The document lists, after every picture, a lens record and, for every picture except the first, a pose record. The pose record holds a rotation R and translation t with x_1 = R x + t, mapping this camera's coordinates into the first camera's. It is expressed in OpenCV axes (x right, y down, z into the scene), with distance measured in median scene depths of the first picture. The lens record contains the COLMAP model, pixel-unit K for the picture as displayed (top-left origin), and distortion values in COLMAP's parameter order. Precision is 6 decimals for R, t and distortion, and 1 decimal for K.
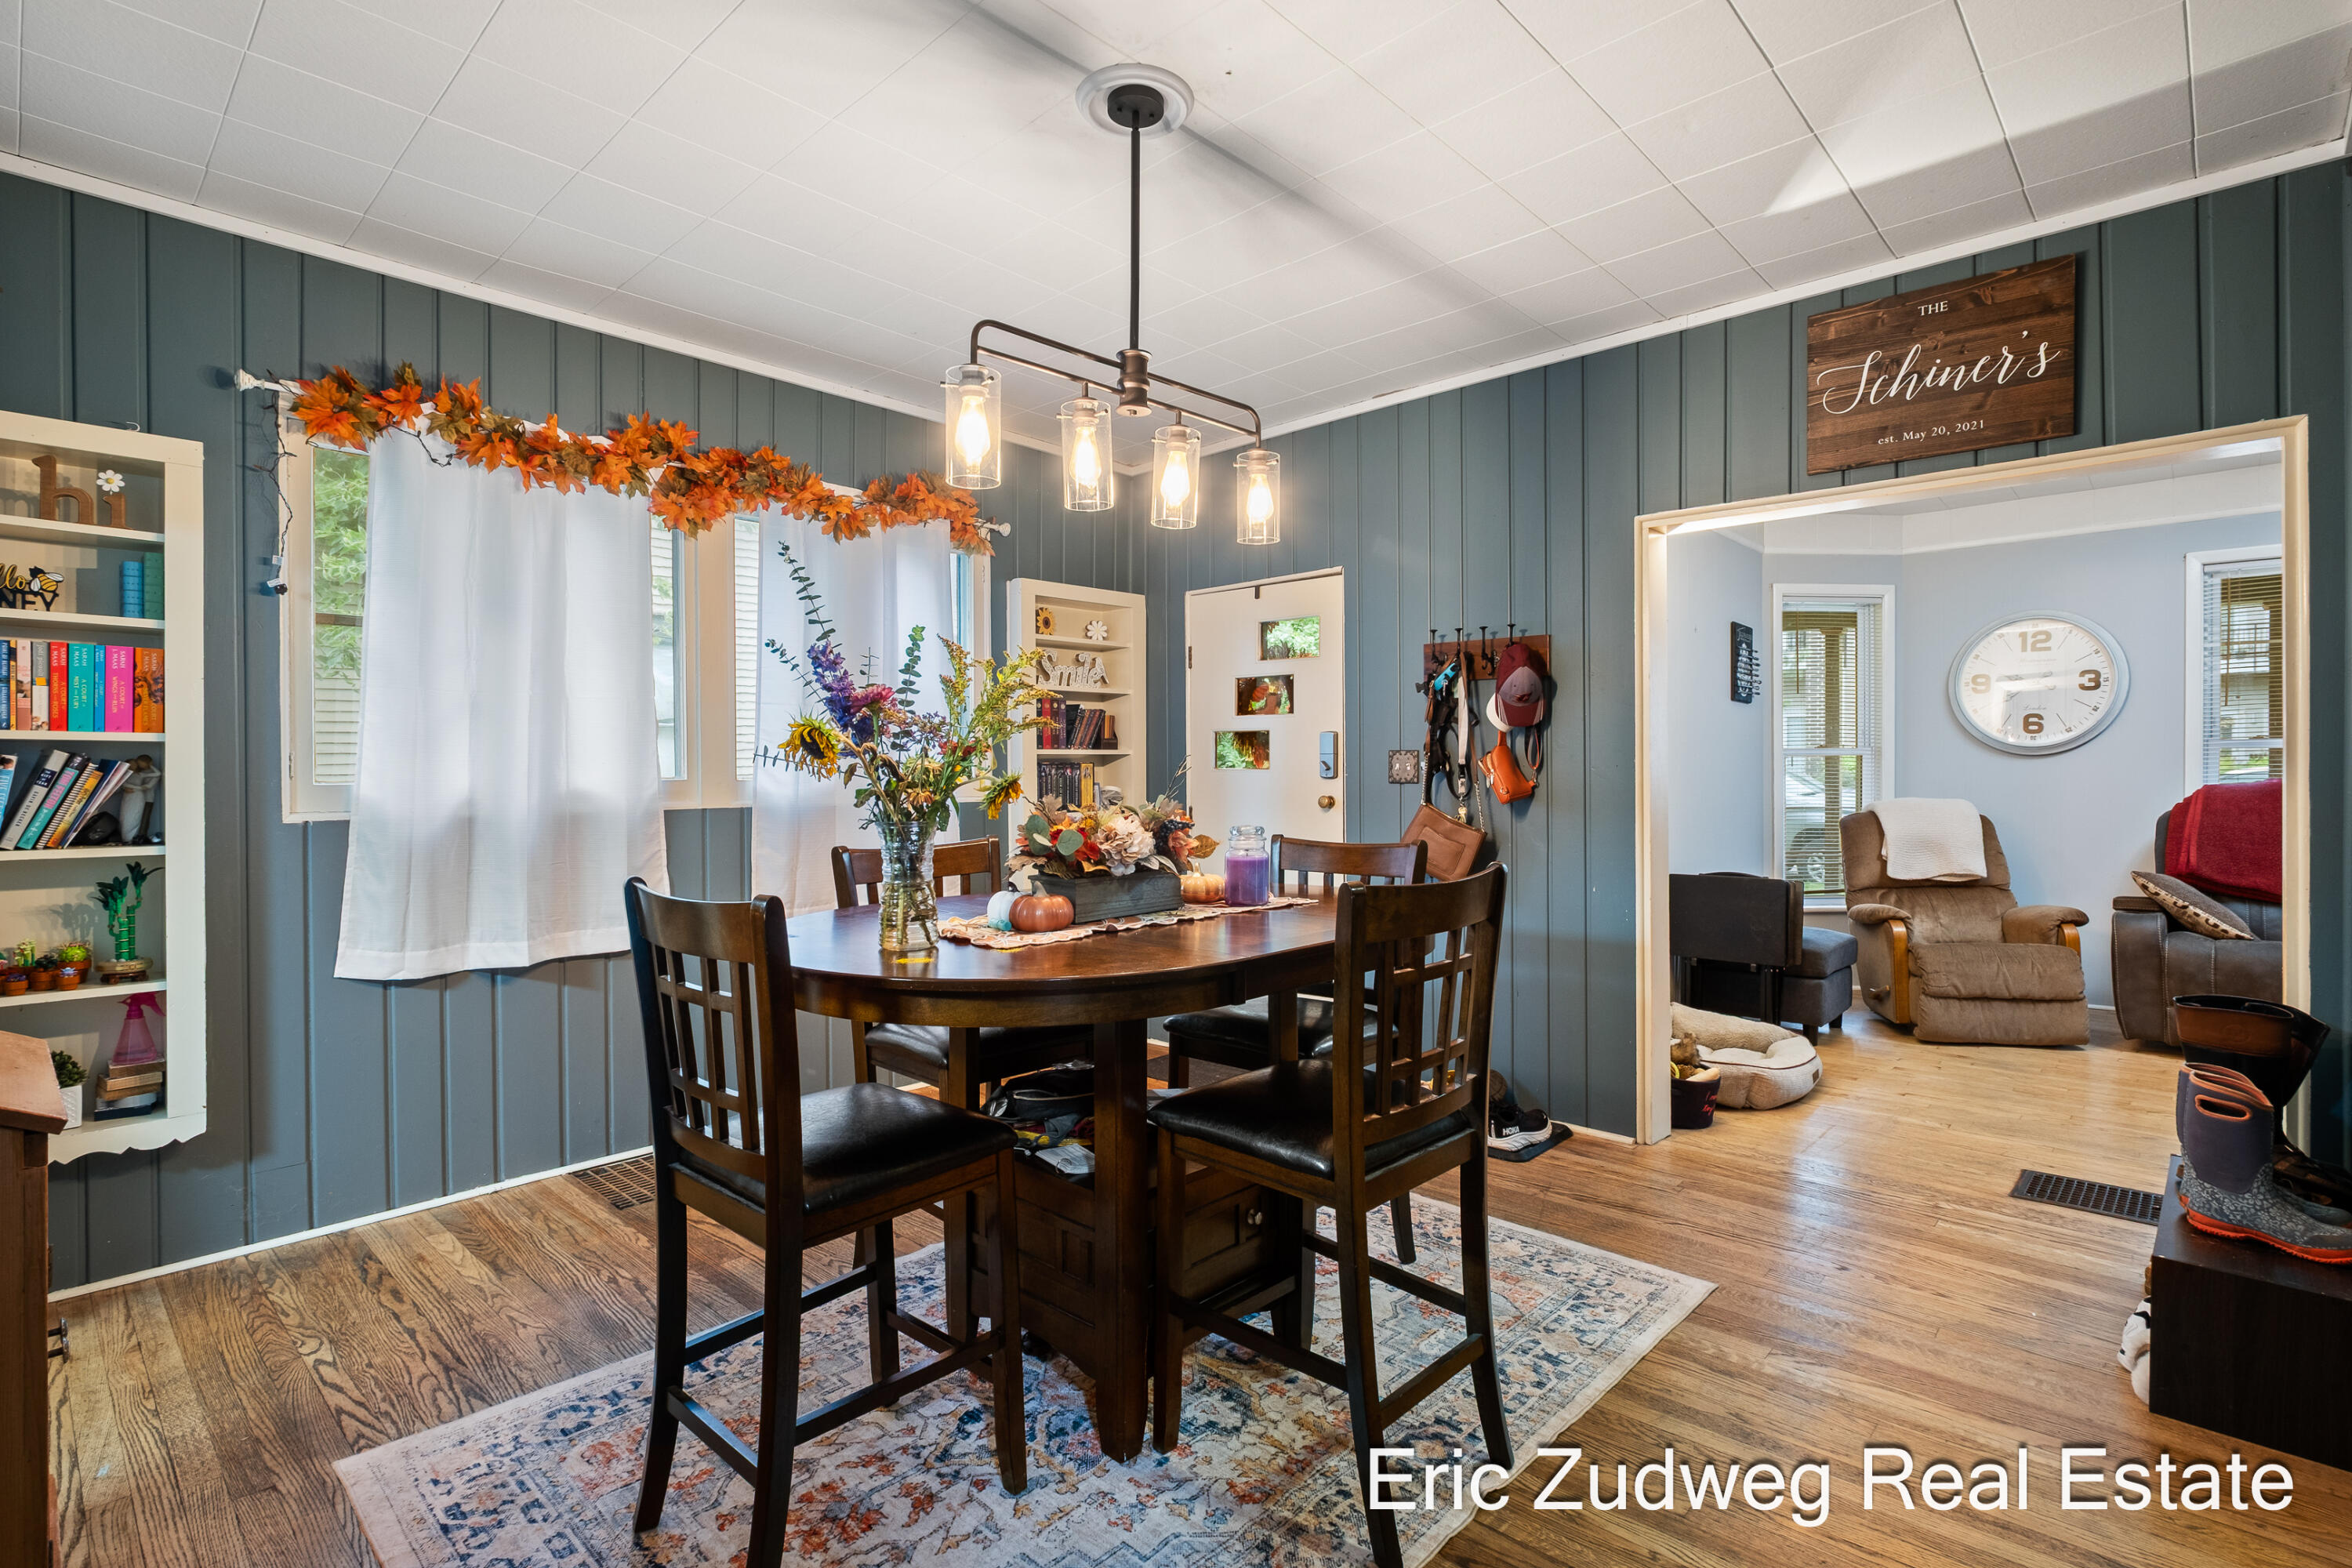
lens RADIAL K [[1100.3, 0, 1172.9], [0, 1100.3, 763.2], [0, 0, 1]] dist [-0.002109, -0.001703]
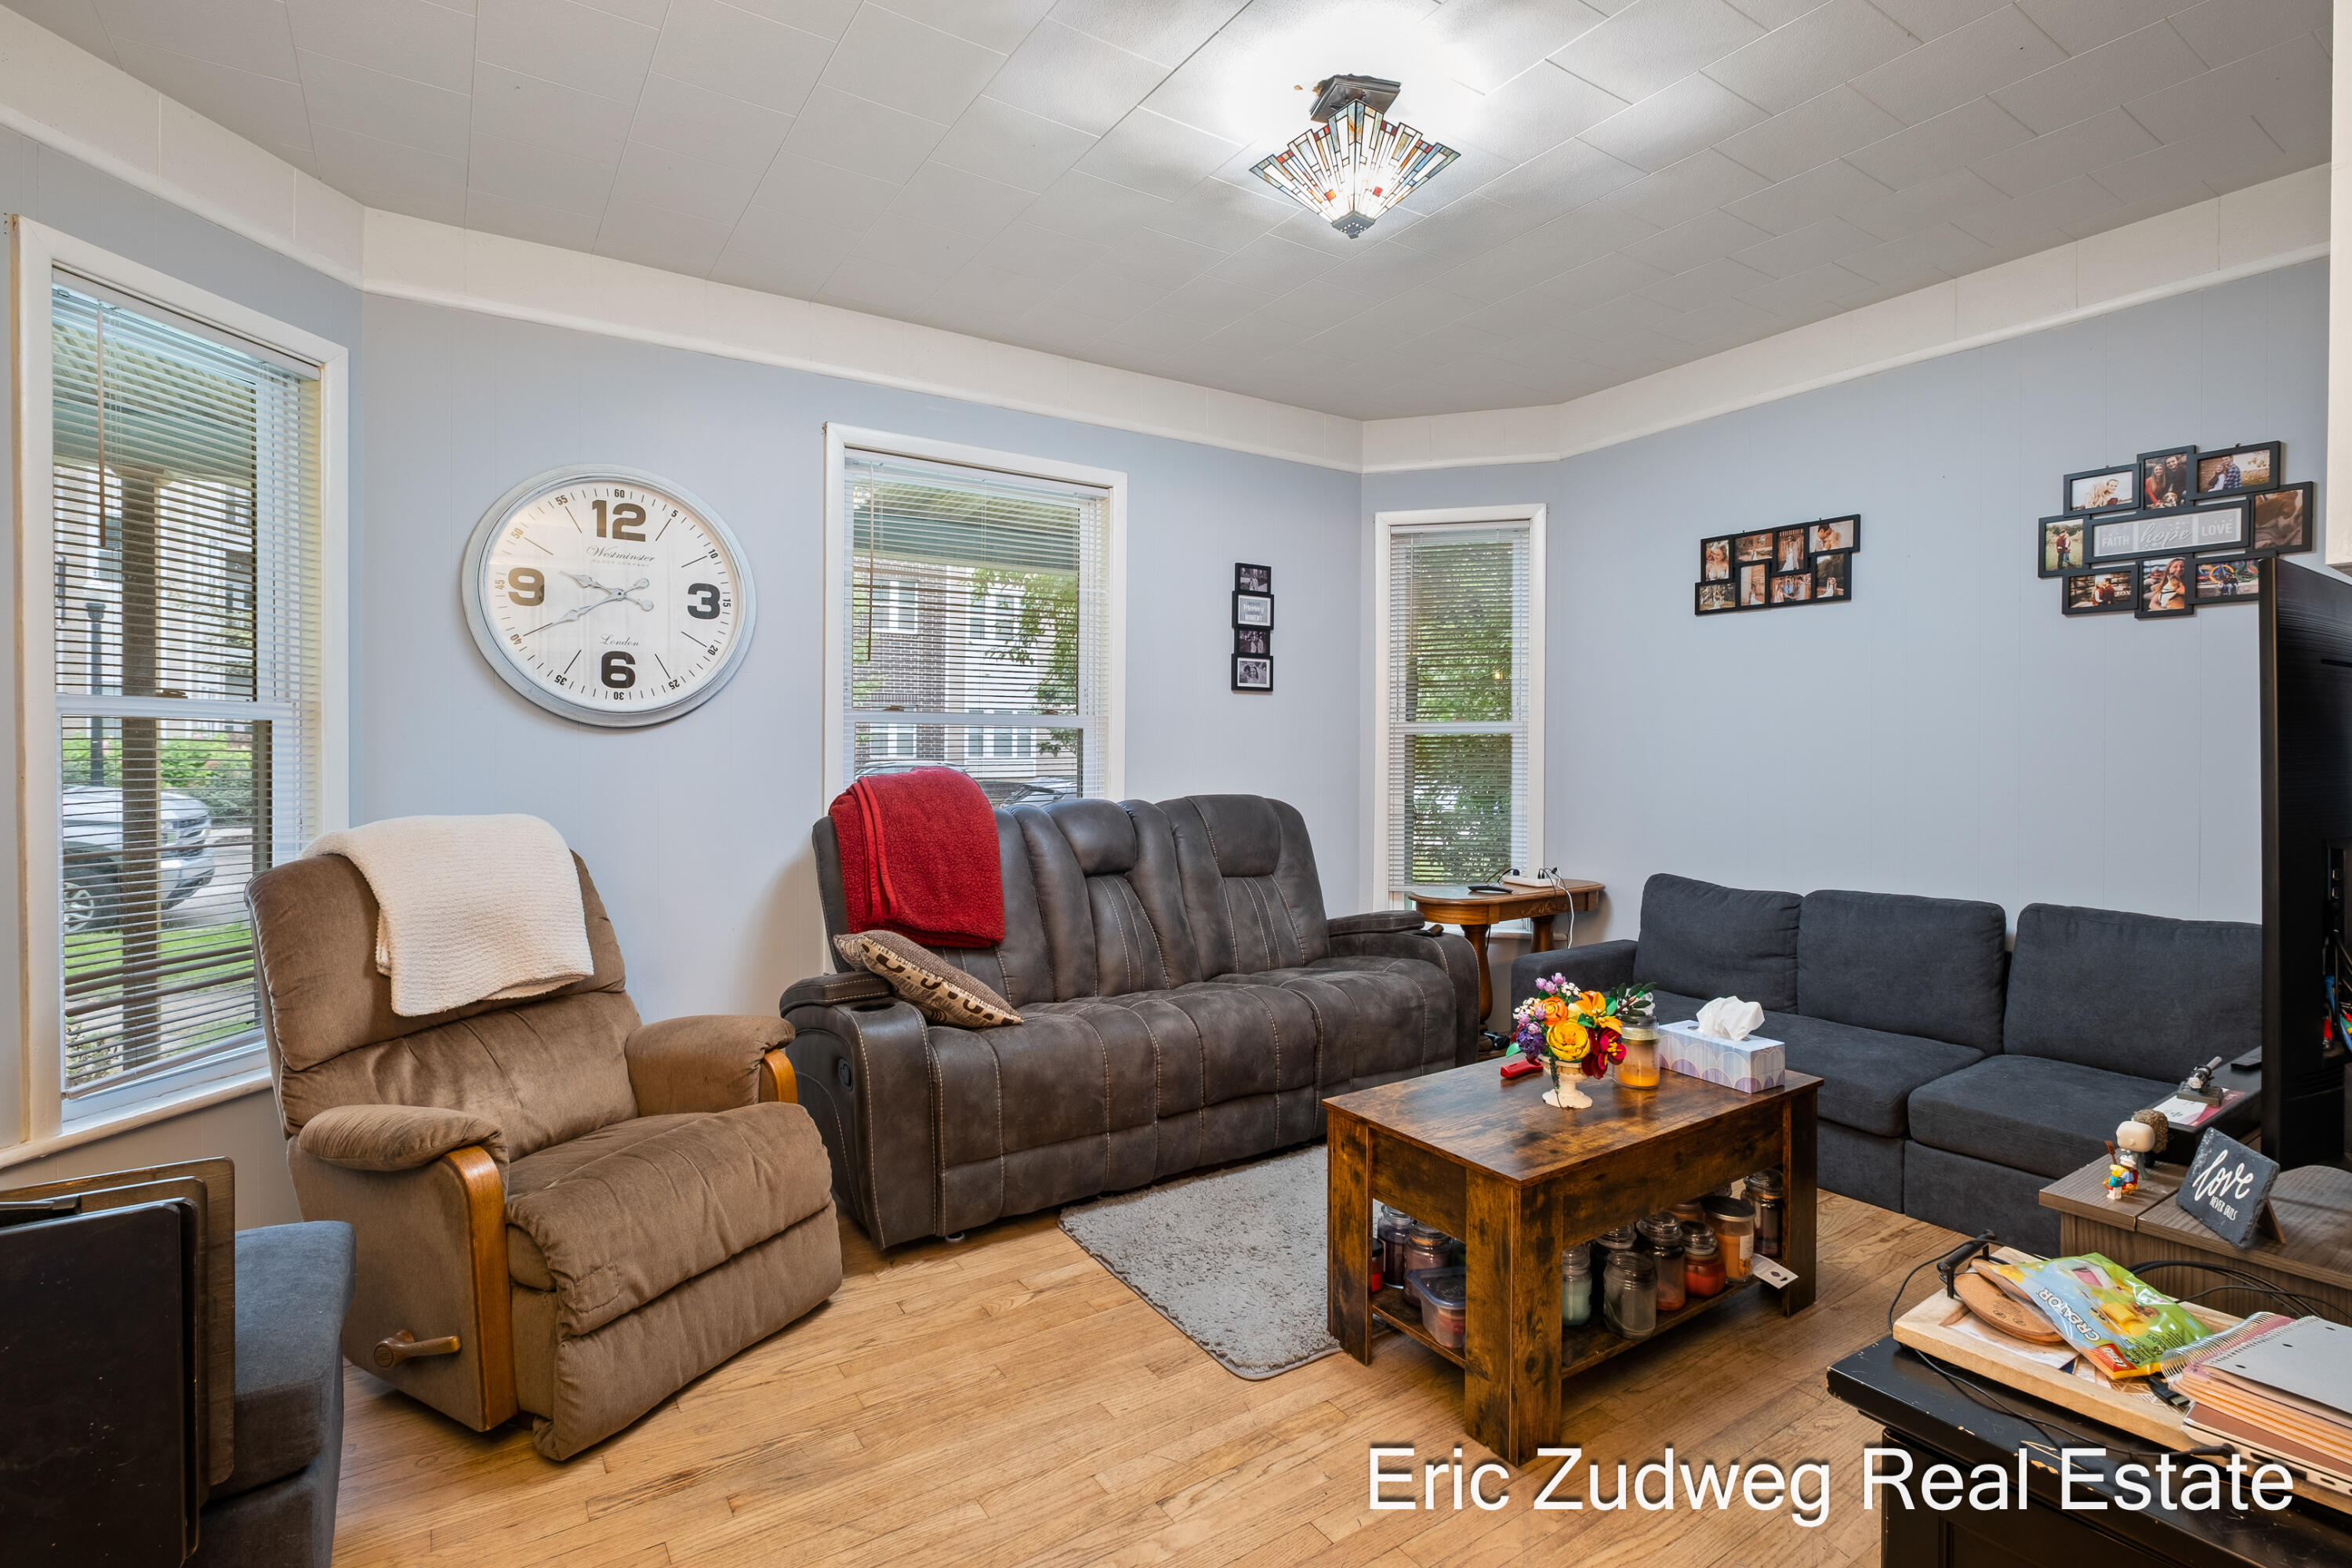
lens RADIAL K [[1100.3, 0, 1177.7], [0, 1100.3, 777.3], [0, 0, 1]] dist [-0.002109, -0.001703]
pose [[0.222789, -0.012816, 0.974782, 0.327123], [-0.000333, 0.999913, 0.013223, 0.010688], [-0.974867, -0.003271, 0.222766, 0.639520]]
